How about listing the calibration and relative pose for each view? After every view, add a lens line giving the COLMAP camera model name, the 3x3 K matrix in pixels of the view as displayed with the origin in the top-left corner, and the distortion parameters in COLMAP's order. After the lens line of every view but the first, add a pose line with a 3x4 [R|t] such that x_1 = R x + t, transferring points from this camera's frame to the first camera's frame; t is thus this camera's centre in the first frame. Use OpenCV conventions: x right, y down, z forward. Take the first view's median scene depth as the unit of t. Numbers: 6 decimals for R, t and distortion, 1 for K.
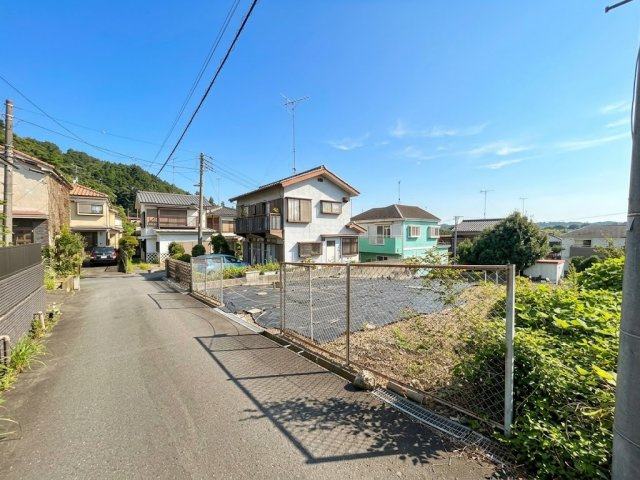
lens RADIAL K [[259.1, 0, 319.1], [0, 259.1, 238.2], [0, 0, 1]] dist [0.000064, 0.000119]
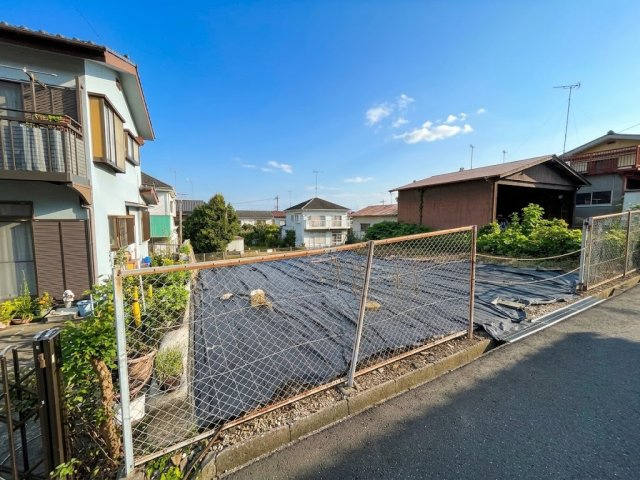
lens RADIAL K [[259.1, 0, 319.1], [0, 259.1, 238.2], [0, 0, 1]] dist [0.000064, 0.000119]
pose [[0.214042, -0.066398, 0.974565, -0.360565], [0.010828, 0.997787, 0.065602, 0.025176], [-0.976765, -0.003489, 0.214287, 0.496538]]
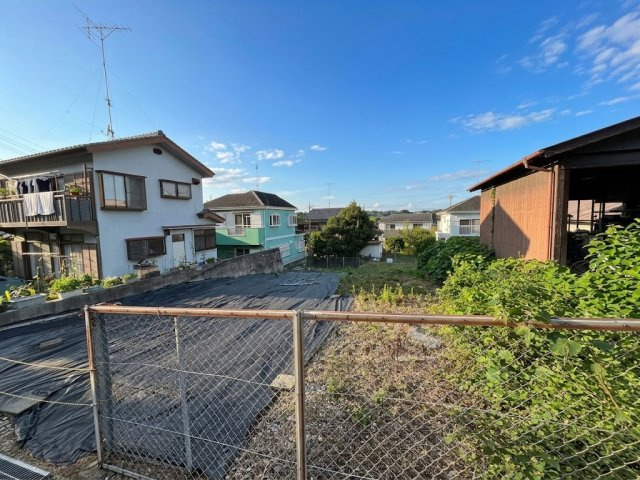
lens RADIAL K [[259.1, 0, 319.1], [0, 259.1, 238.2], [0, 0, 1]] dist [0.000064, 0.000119]
pose [[0.841166, -0.050057, 0.538455, -0.017097], [0.024405, 0.998206, 0.054672, -0.009162], [-0.540226, -0.032847, 0.840879, 0.130371]]
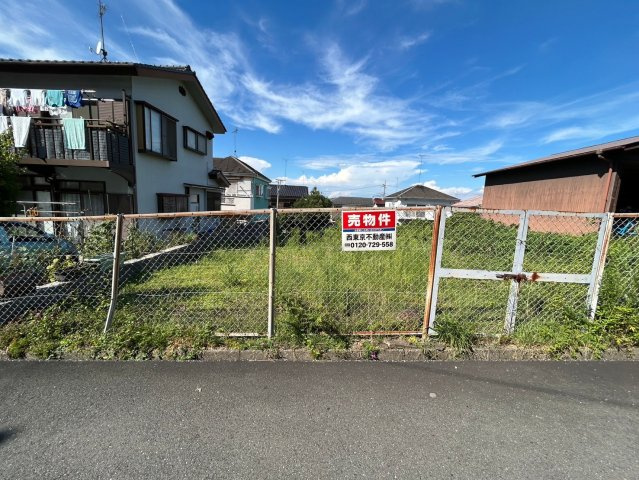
lens RADIAL K [[258.7, 0, 318.6], [0, 258.7, 238.2], [0, 0, 1]] dist [0.000064, 0.000119]
pose [[0.631126, -0.066754, 0.772803, -0.258586], [-0.041099, 0.992013, 0.119253, 0.028181], [-0.774591, -0.107025, 0.623341, 0.315346]]
